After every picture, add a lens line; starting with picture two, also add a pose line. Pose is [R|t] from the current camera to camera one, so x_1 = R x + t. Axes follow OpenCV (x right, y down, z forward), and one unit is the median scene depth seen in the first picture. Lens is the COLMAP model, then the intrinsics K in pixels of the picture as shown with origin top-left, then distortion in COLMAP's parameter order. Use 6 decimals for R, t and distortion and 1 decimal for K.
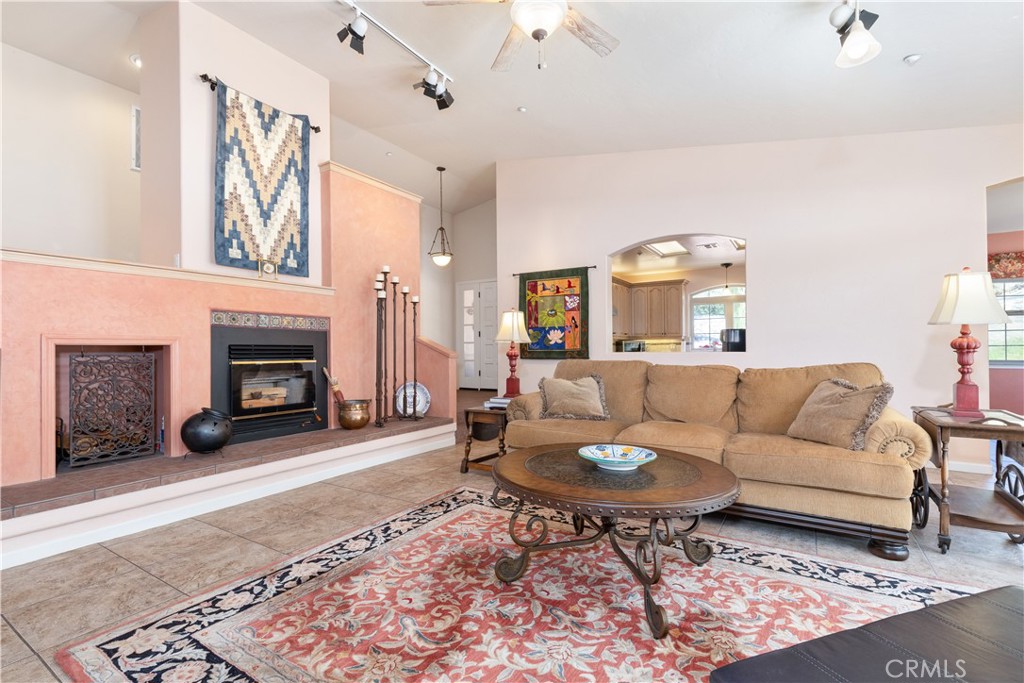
lens RADIAL K [[461.0, 0, 508.6], [0, 461.0, 352.7], [0, 0, 1]] dist [-0.001973, -0.000465]
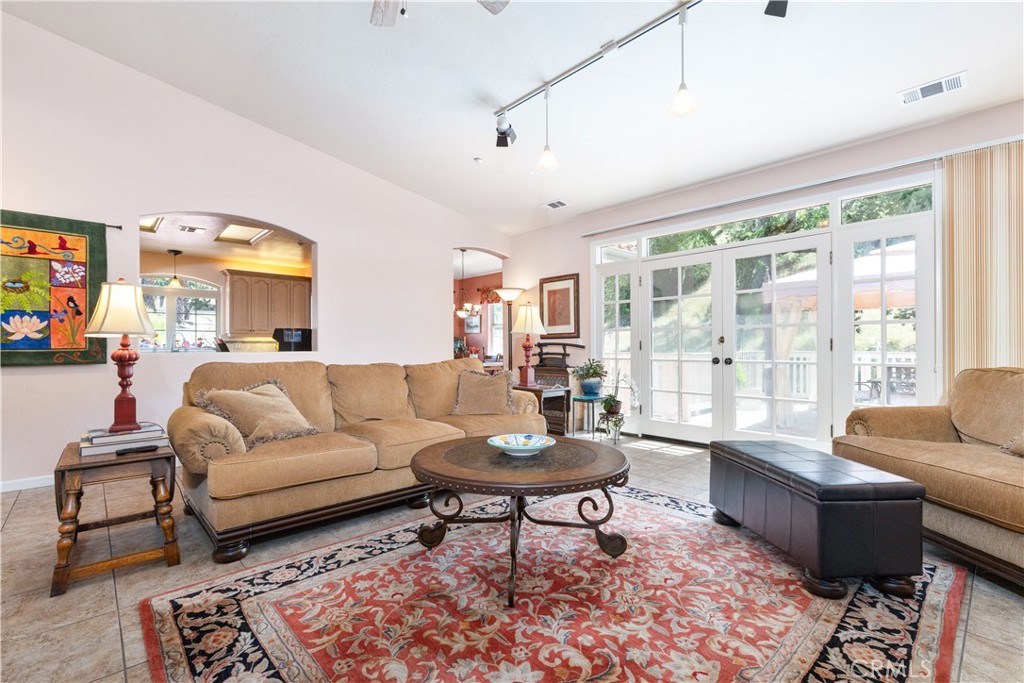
lens RADIAL K [[461.0, 0, 506.6], [0, 461.0, 345.0], [0, 0, 1]] dist [-0.001973, -0.000465]
pose [[0.262078, 0.006857, 0.965022, -0.472463], [0.010352, 0.999897, -0.009916, -0.000666], [-0.964991, 0.012589, 0.261980, 0.410489]]
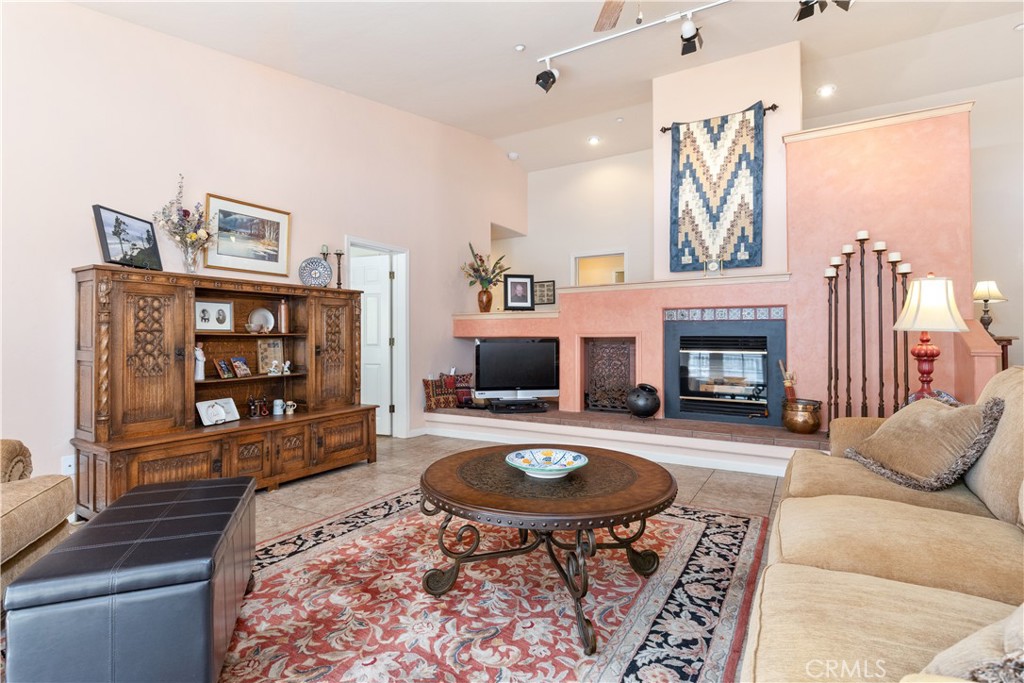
lens RADIAL K [[507.4, 0, 508.8], [0, 507.4, 332.9], [0, 0, 1]] dist [0.000571, -0.000114]
pose [[0.021874, -0.004335, -0.999751, 0.699369], [-0.004475, 0.999980, -0.004434, -0.017419], [0.999751, 0.004571, 0.021854, 0.500425]]
